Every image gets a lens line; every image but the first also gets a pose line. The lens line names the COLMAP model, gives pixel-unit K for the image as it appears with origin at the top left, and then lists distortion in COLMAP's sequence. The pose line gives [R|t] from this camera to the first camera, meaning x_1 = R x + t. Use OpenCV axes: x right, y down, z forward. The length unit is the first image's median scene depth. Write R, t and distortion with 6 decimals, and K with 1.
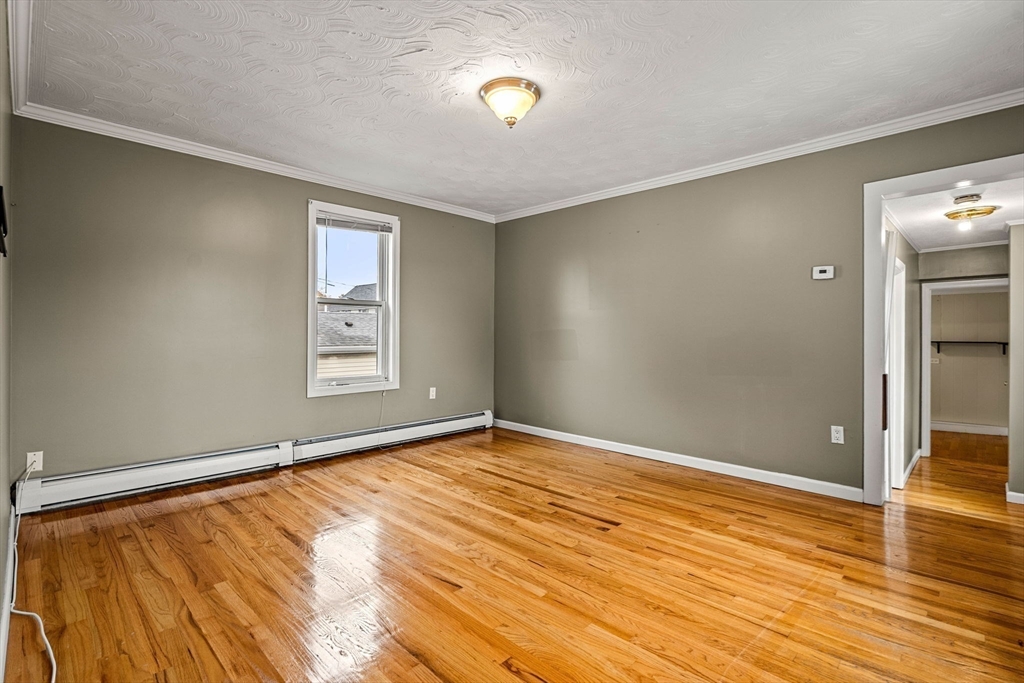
lens RADIAL K [[469.8, 0, 511.1], [0, 469.8, 339.2], [0, 0, 1]] dist [-0.001586, 0.000628]
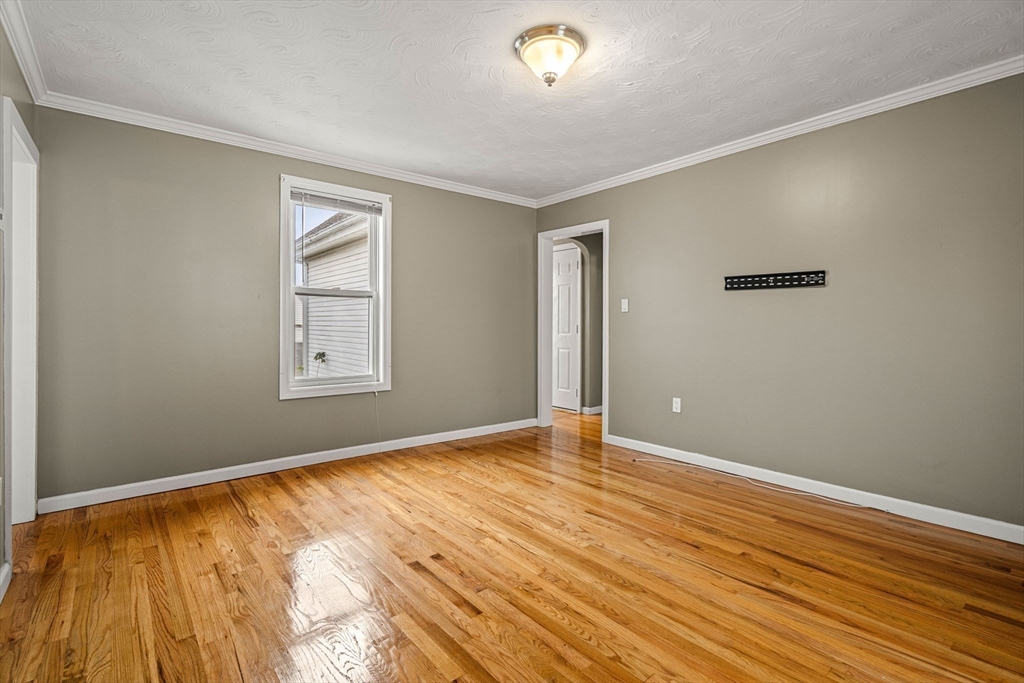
lens RADIAL K [[469.8, 0, 511.1], [0, 469.8, 339.2], [0, 0, 1]] dist [-0.001586, 0.000628]
pose [[-0.994935, -0.007317, 0.100251, -0.020154], [-0.002706, 0.998935, 0.046053, -0.031621], [-0.100481, 0.045549, -0.993896, 1.988811]]
